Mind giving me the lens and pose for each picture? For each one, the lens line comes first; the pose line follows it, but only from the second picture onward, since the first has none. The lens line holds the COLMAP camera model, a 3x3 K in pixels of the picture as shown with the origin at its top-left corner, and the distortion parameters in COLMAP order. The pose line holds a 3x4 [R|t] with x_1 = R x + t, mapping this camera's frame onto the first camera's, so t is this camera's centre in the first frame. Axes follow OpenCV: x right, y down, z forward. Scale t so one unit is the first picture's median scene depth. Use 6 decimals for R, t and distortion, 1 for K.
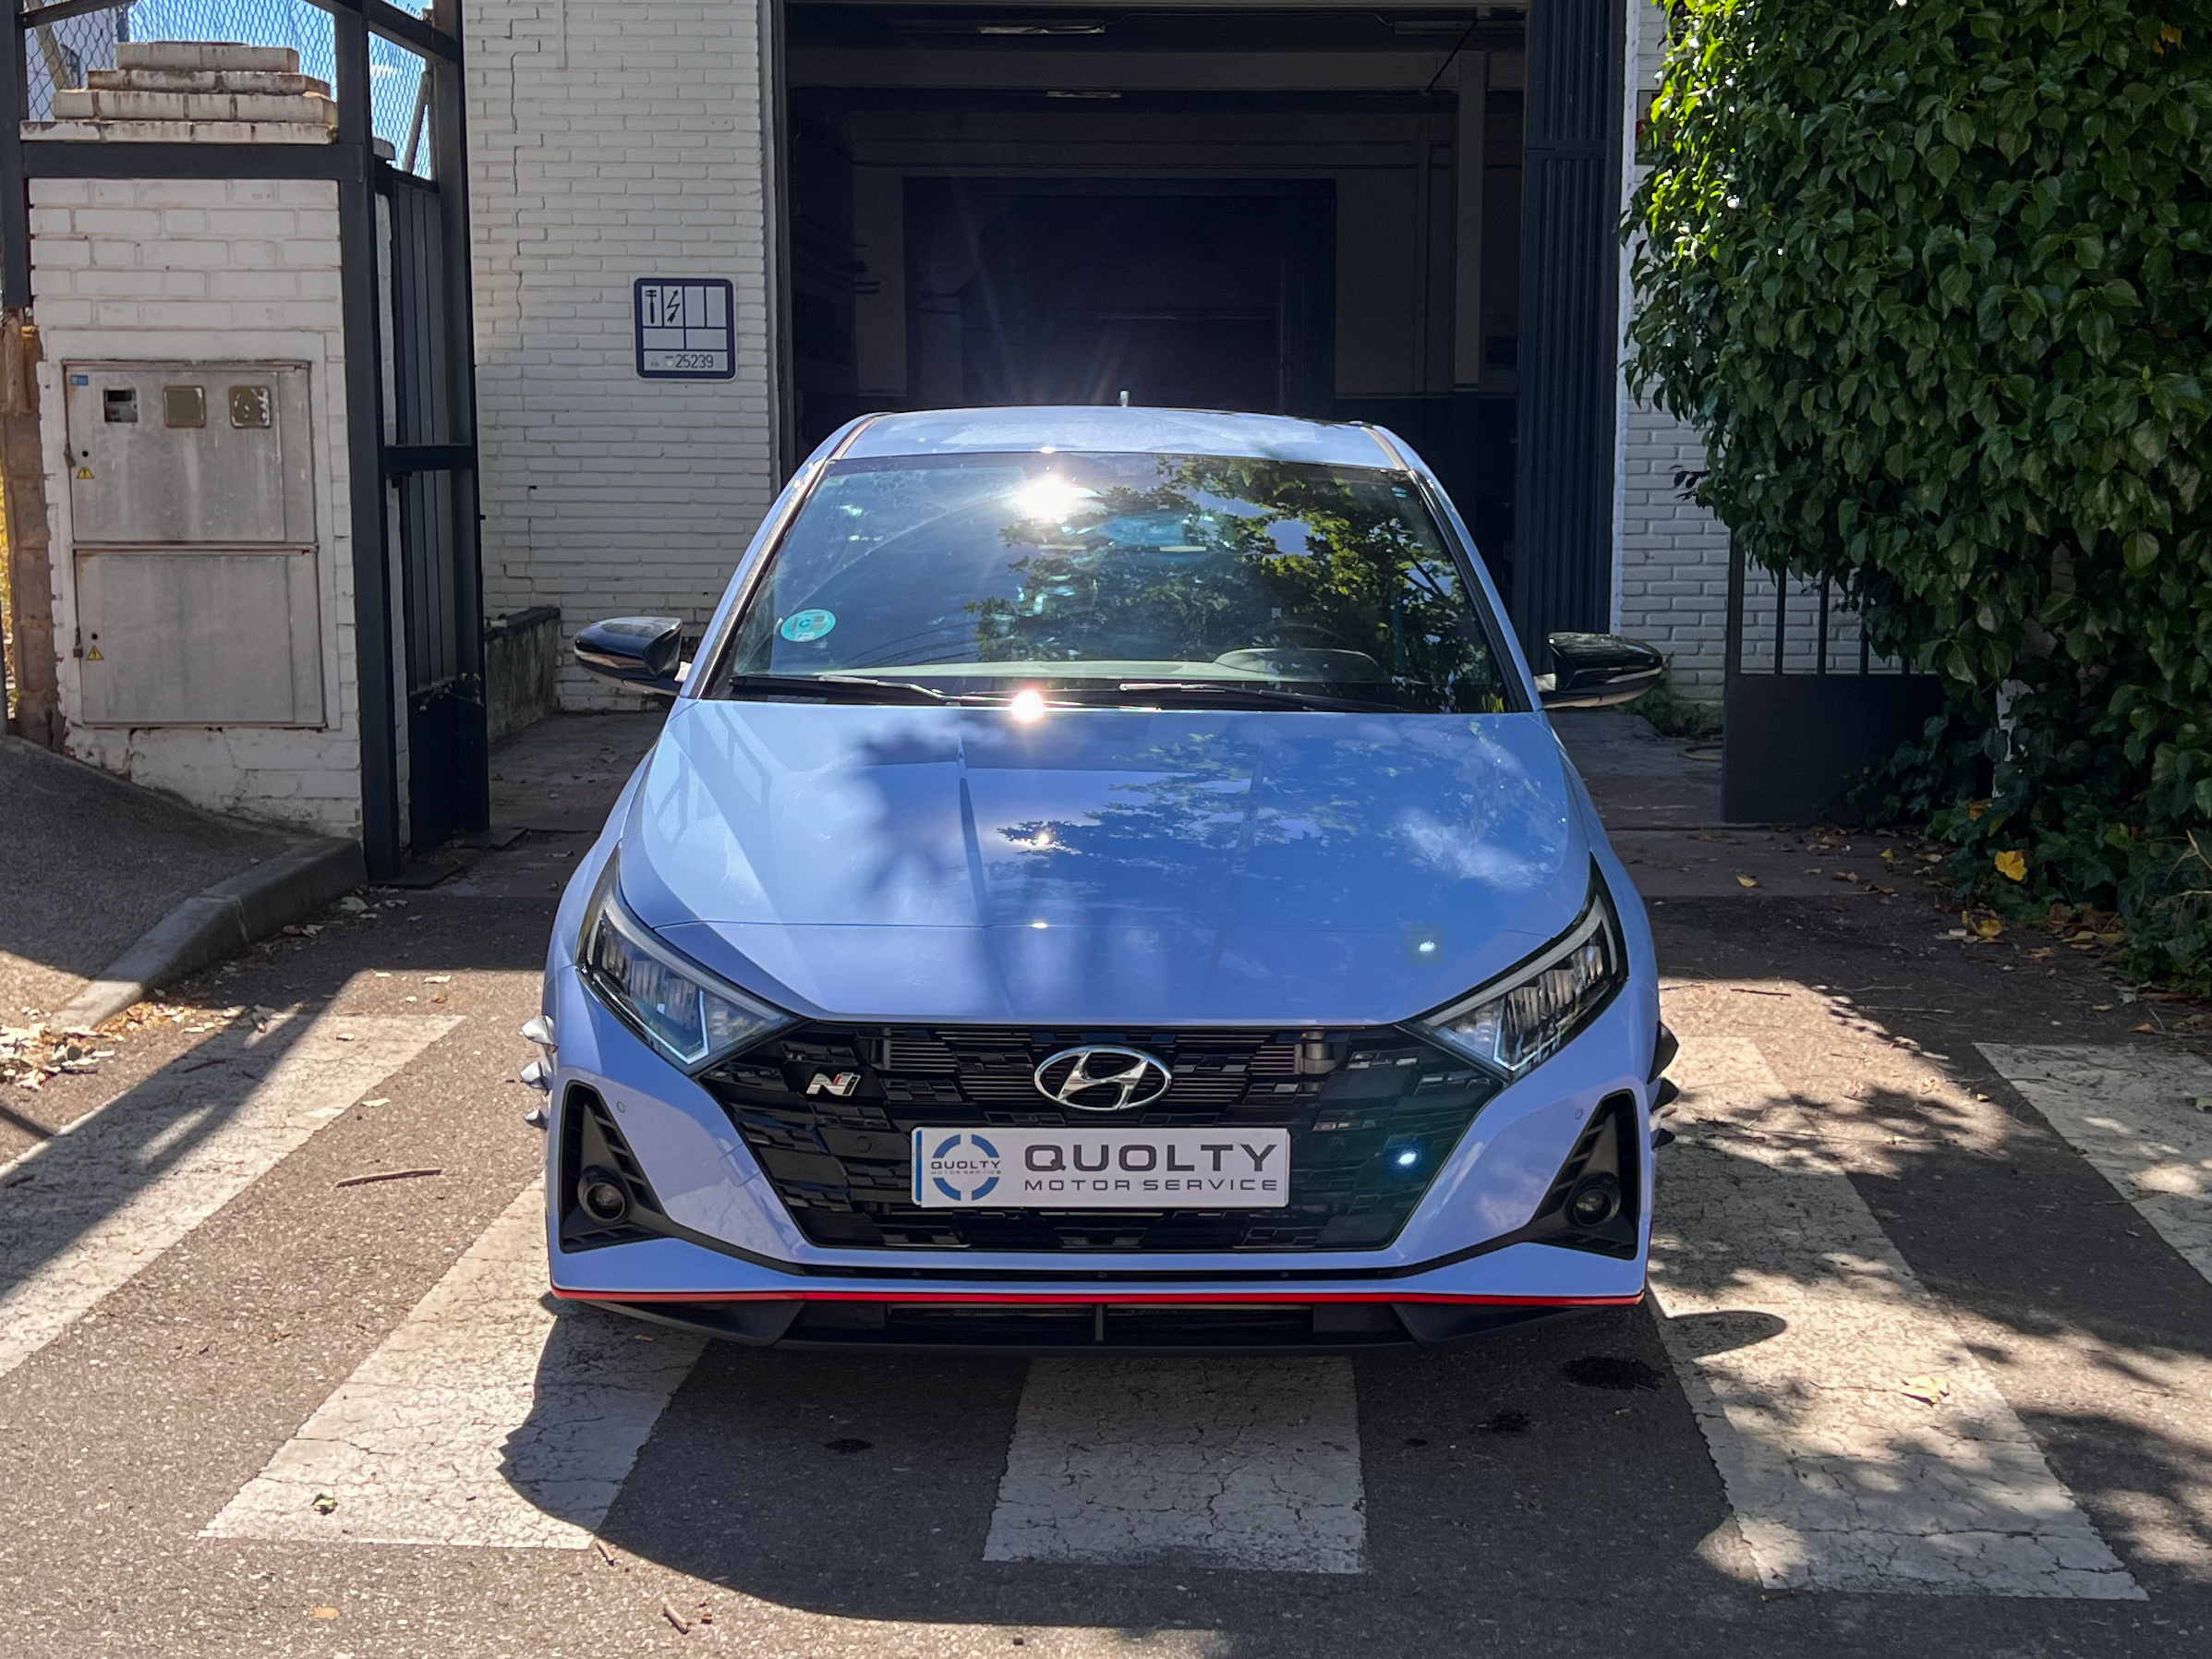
lens RADIAL K [[2554.6, 0, 1213.1], [0, 2554.6, 833.0], [0, 0, 1]] dist [0.118599, -0.268902]
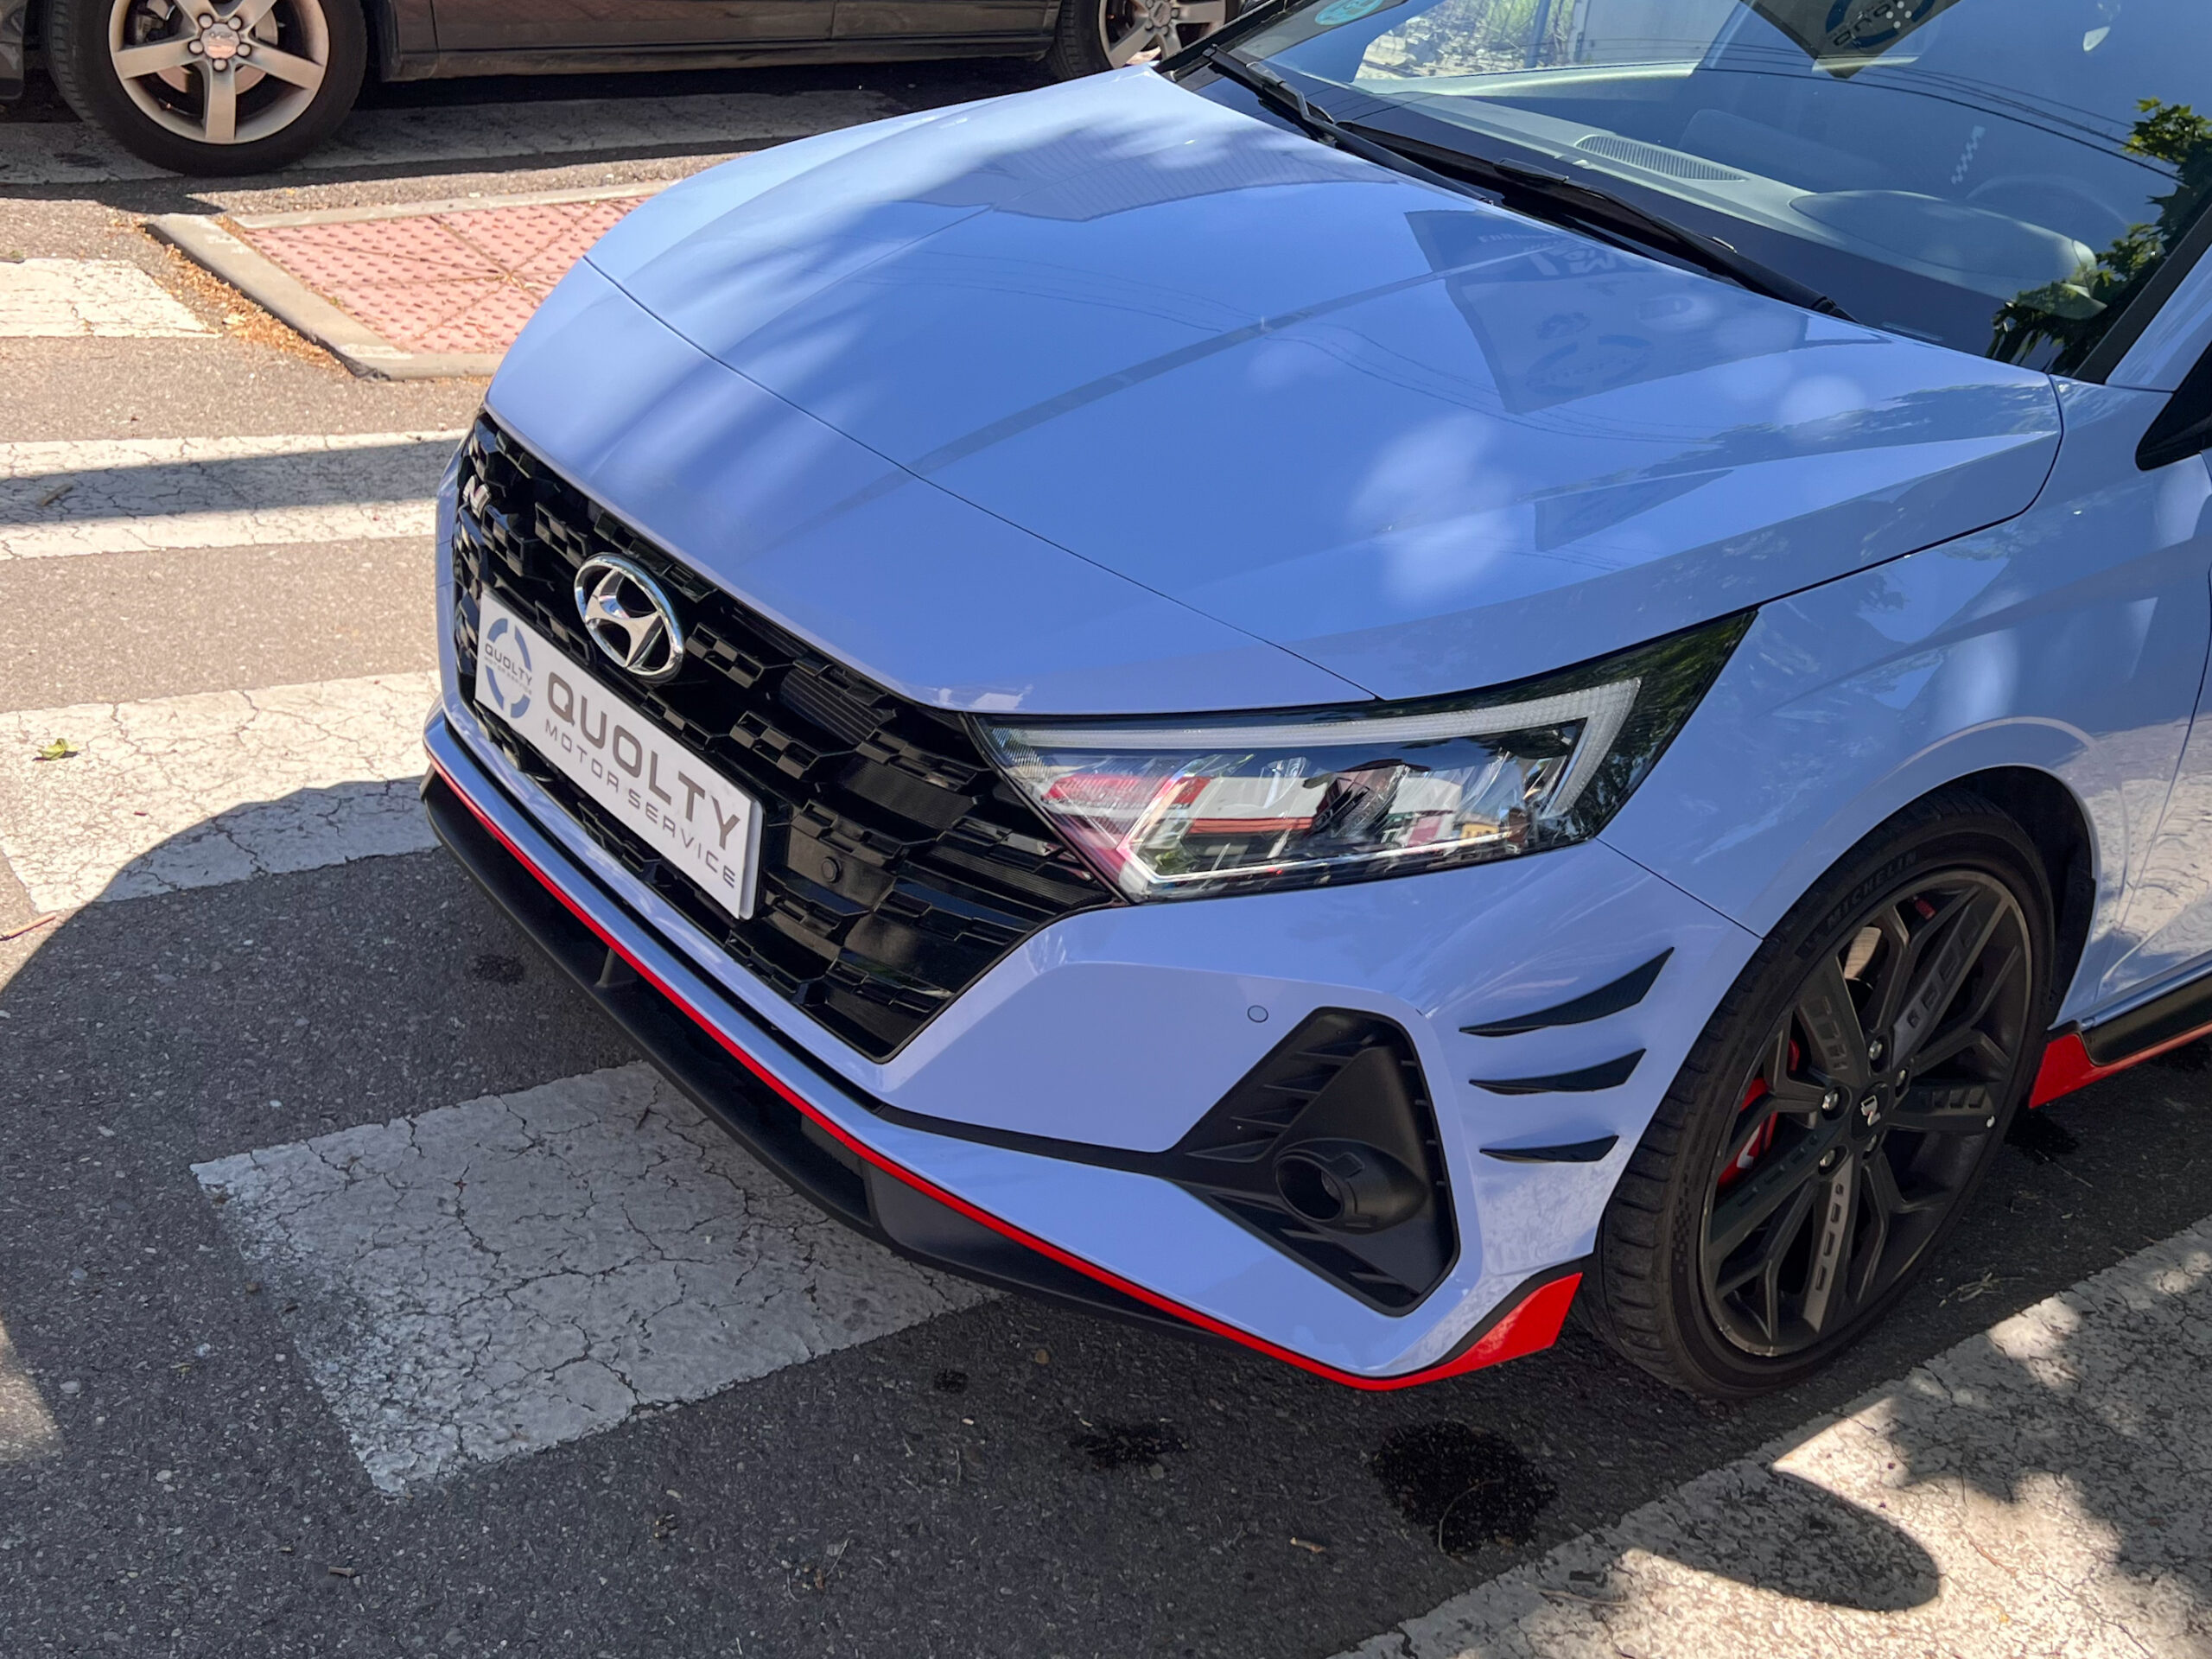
lens RADIAL K [[2294.6, 0, 1480.9], [0, 2294.6, 611.9], [0, 0, 1]] dist [0.049512, -0.053973]
pose [[0.690216, 0.343147, -0.637065, 0.442158], [-0.280819, 0.938429, 0.201224, -0.076672], [0.666890, 0.040012, 0.744081, 0.661881]]
